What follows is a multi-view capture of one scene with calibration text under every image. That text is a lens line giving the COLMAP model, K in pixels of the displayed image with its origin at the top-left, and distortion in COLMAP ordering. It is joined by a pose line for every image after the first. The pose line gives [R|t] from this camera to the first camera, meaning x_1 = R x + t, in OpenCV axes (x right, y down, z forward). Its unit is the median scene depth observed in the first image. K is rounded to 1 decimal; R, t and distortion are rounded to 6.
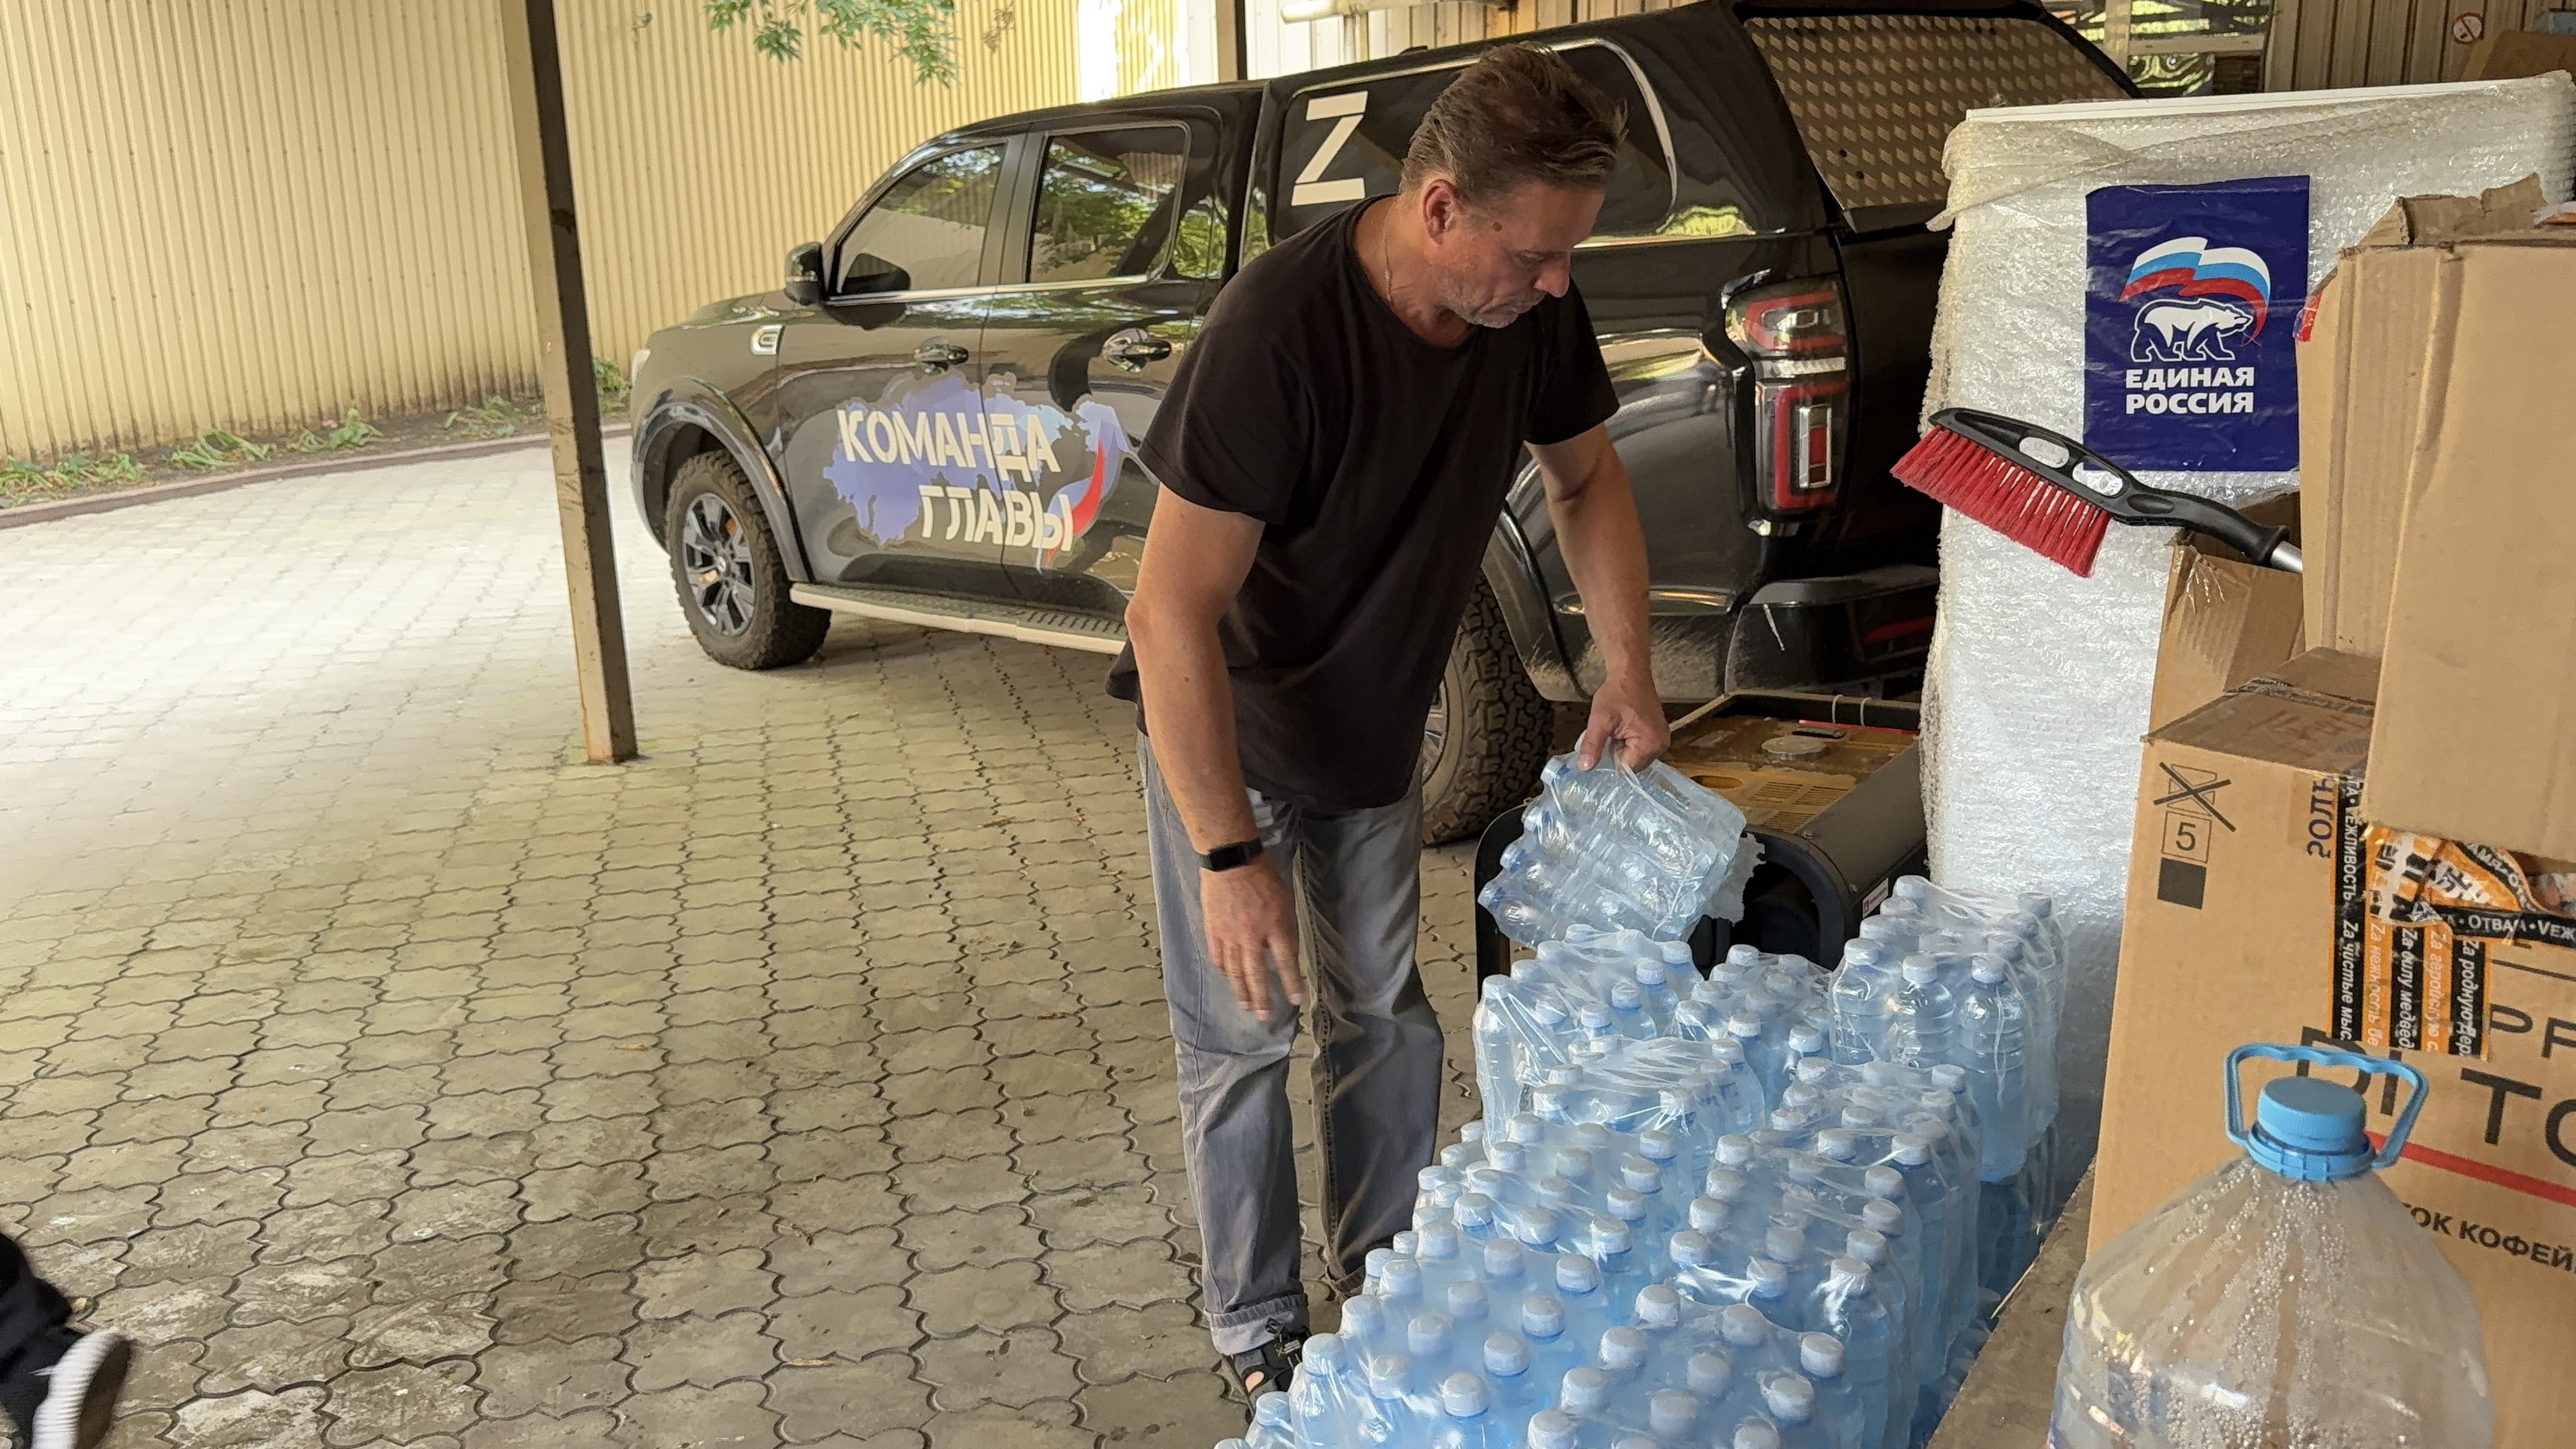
lens RADIAL K [[2142.8, 0, 1296.8], [0, 2142.8, 737.3], [0, 0, 1]] dist [0.136812, -0.252434]
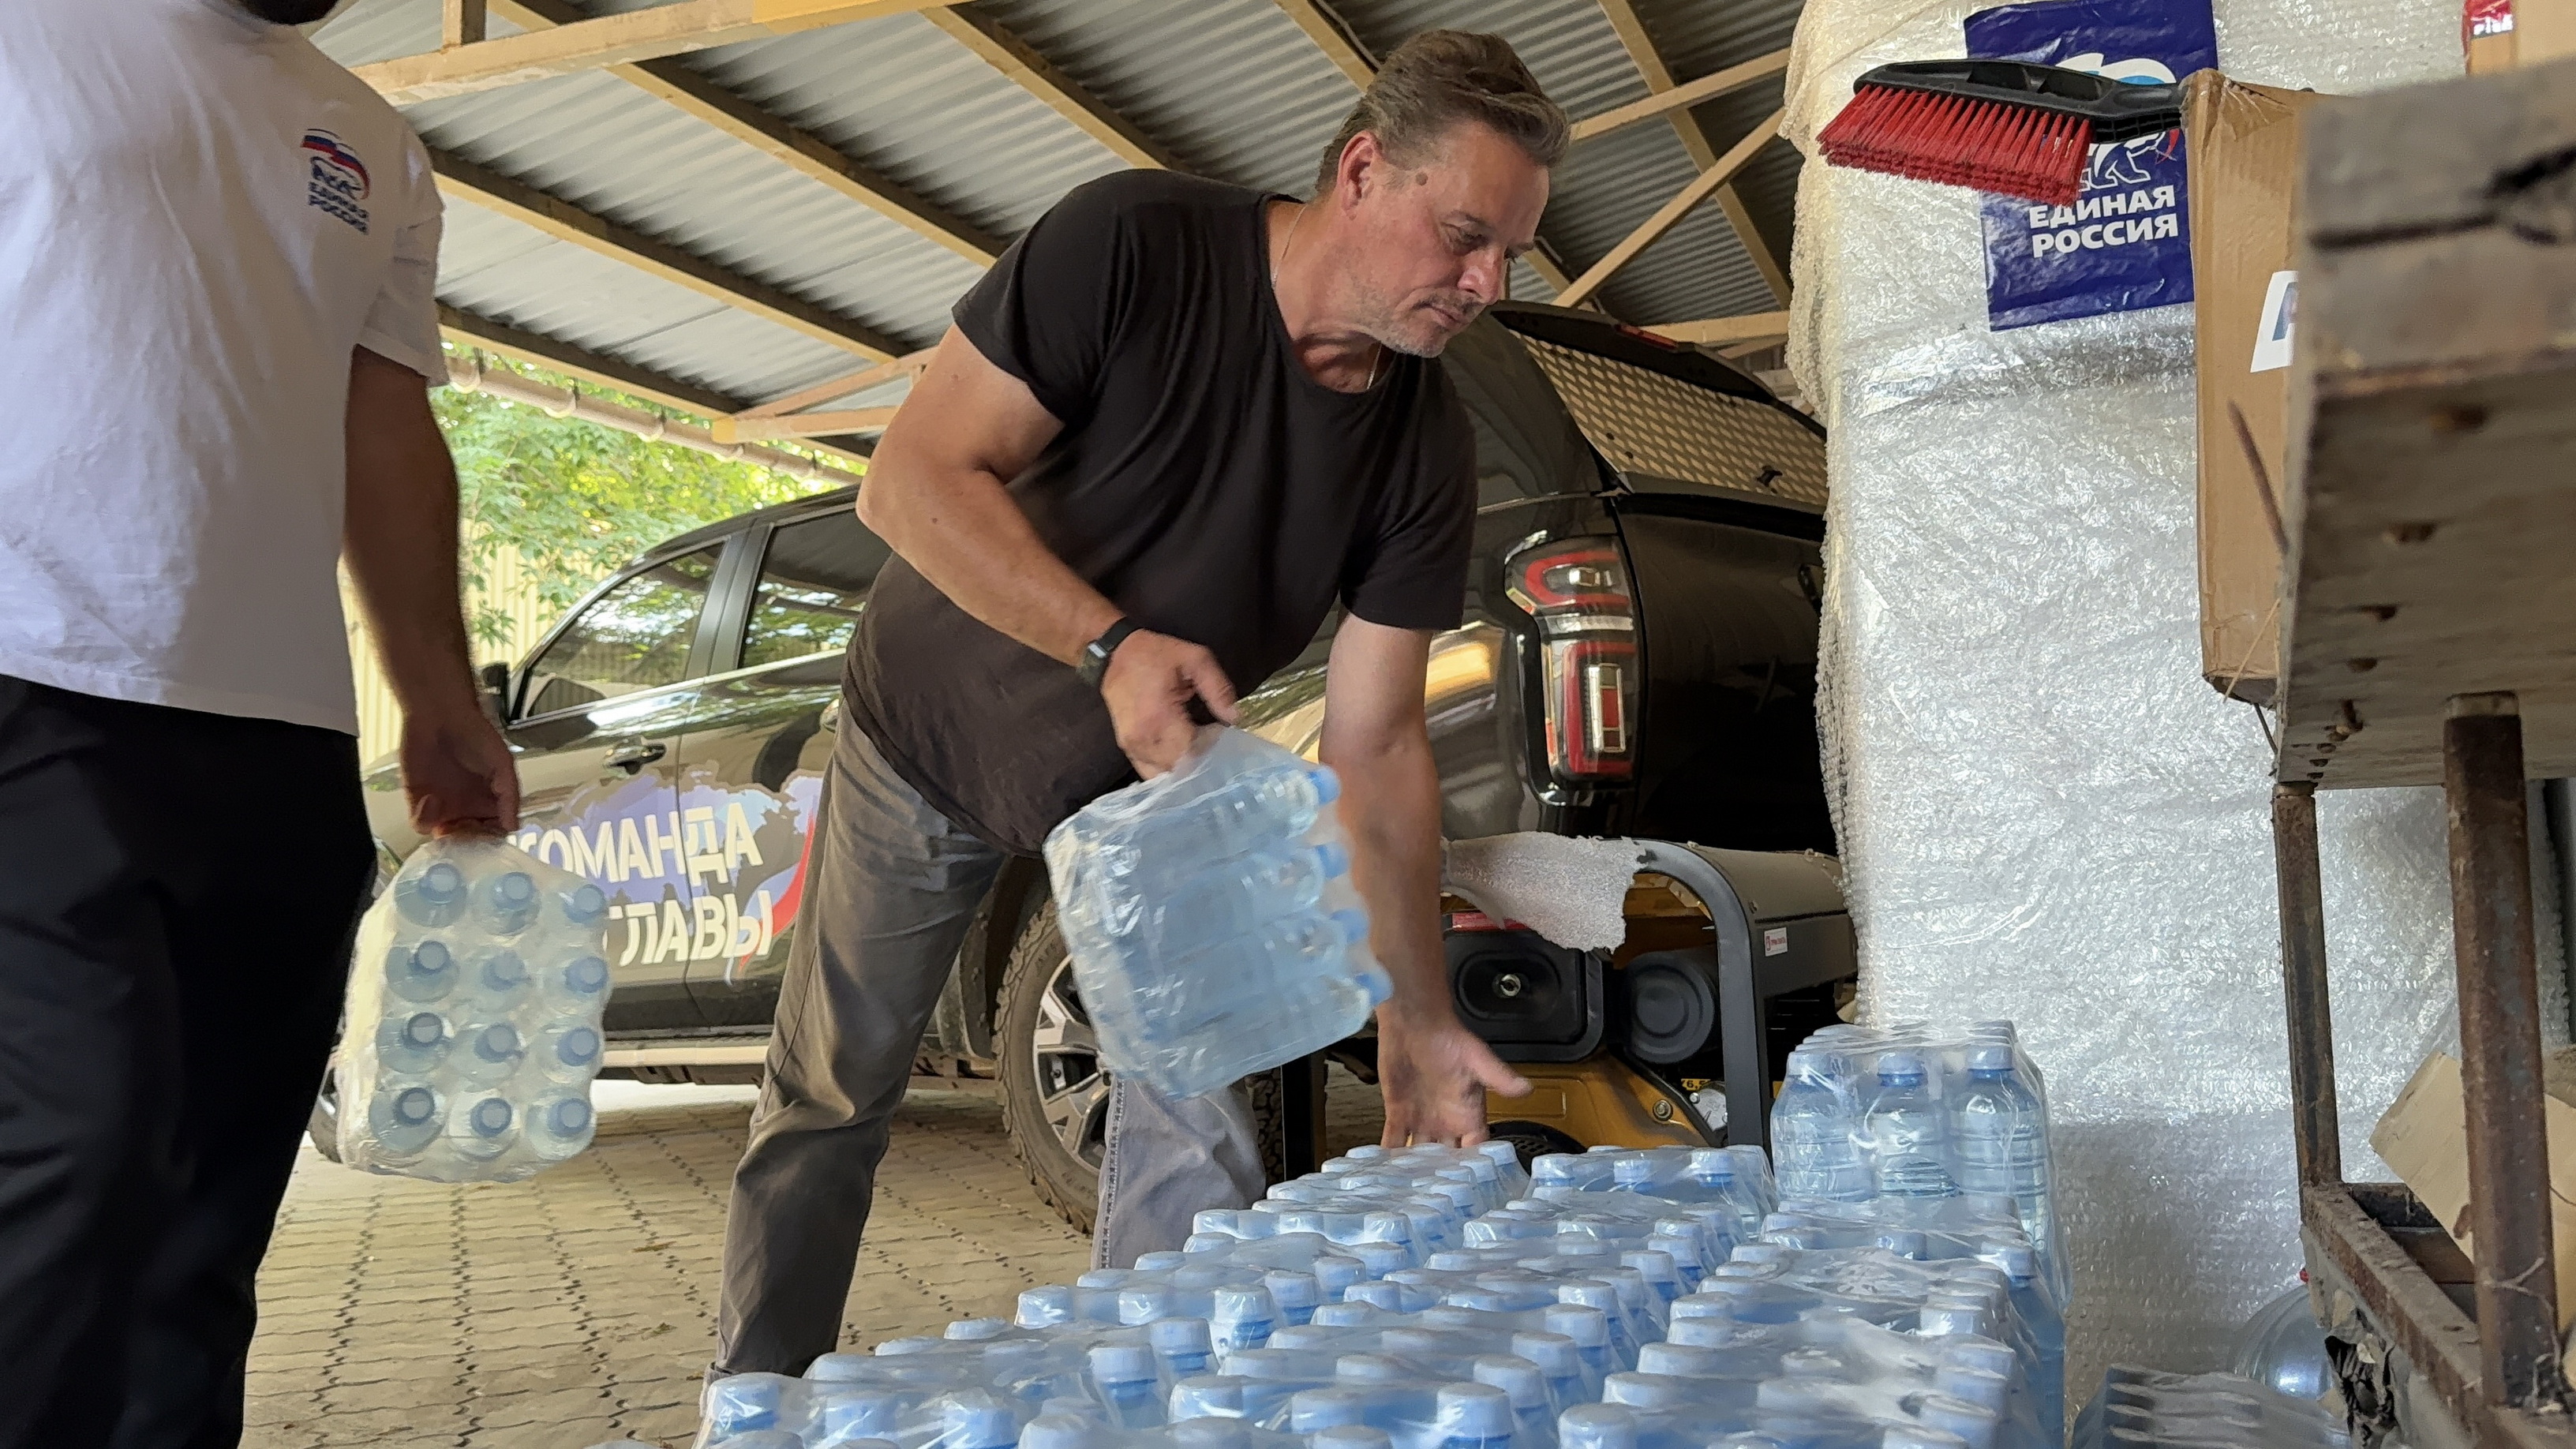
lens RADIAL K [[2142.8, 0, 1292.0], [0, 2142.8, 709.7], [0, 0, 1]] dist [0.136812, -0.252434]
pose [[0.991589, 0.024888, 0.127013, -0.014566], [0.019655, 0.941001, -0.337832, 0.244804], [-0.127928, 0.337487, 0.932597, 0.228957]]
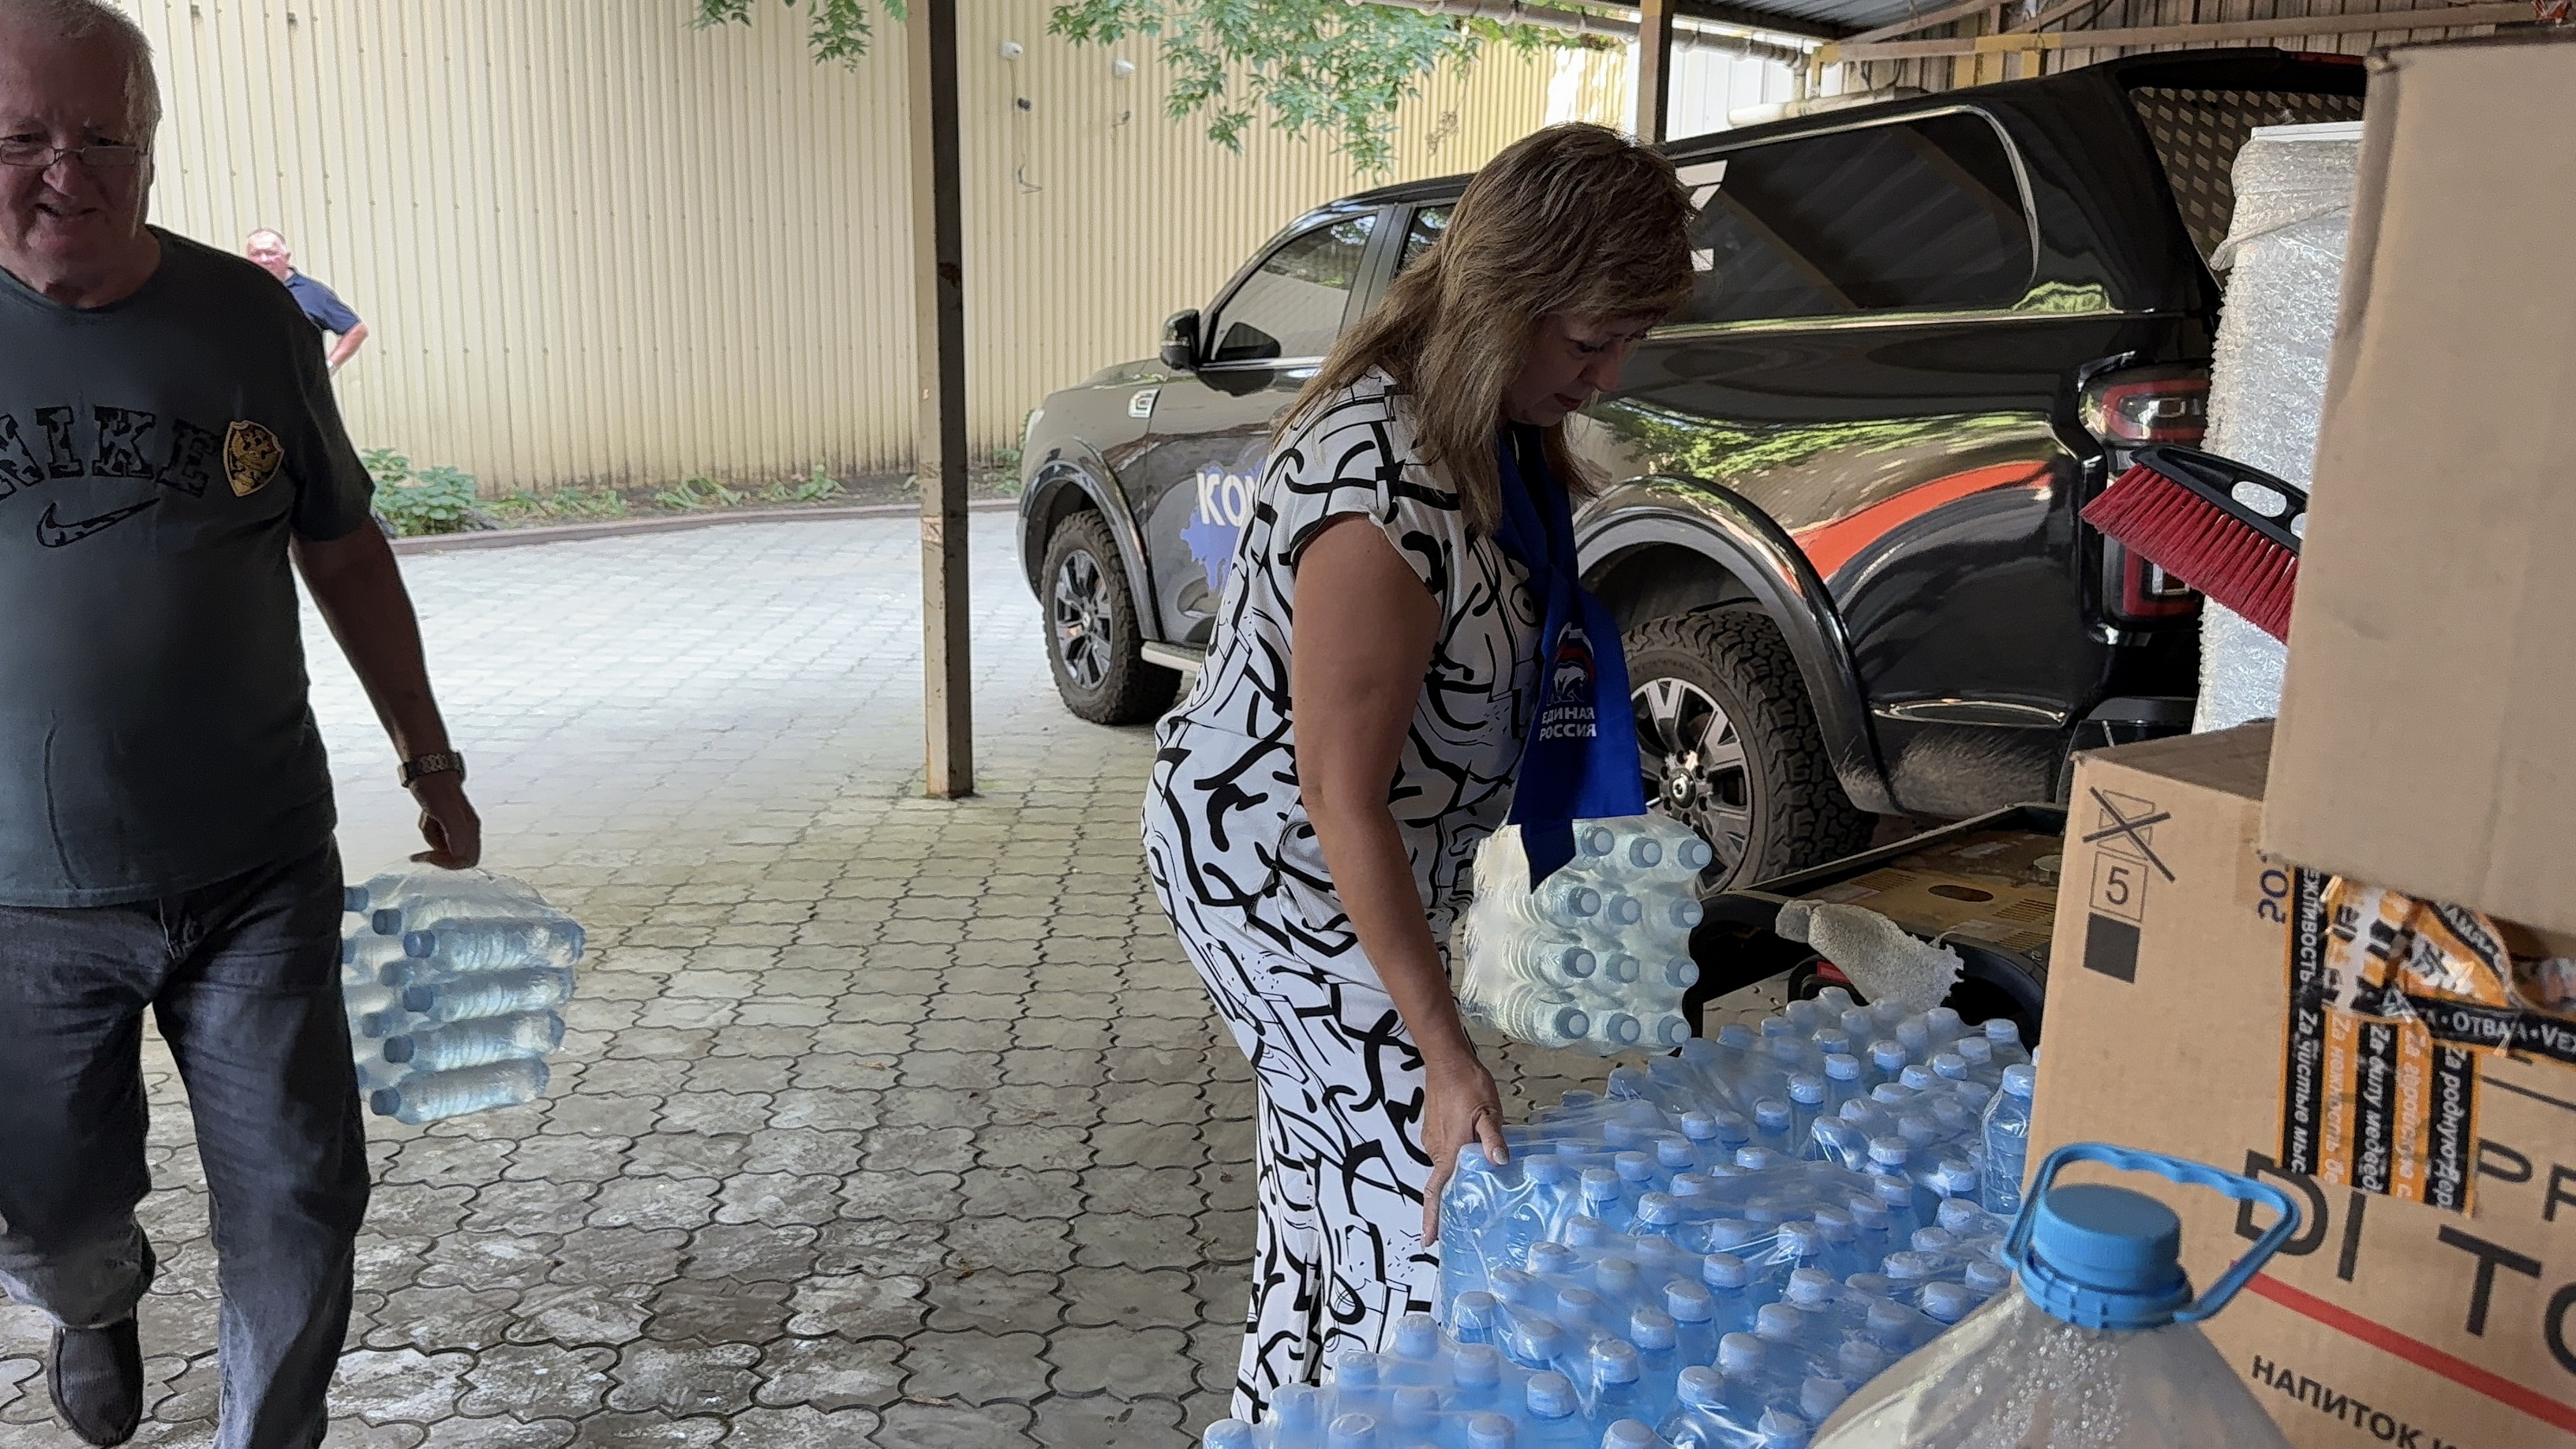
lens RADIAL K [[2142.8, 0, 1305.0], [0, 2142.8, 730.5], [0, 0, 1]] dist [0.136812, -0.252434]
pose [[0.976181, 0.083482, -0.200254, 0.107172], [-0.094247, 0.994539, -0.044824, 0.020258], [0.195419, 0.062629, 0.978718, 0.073617]]
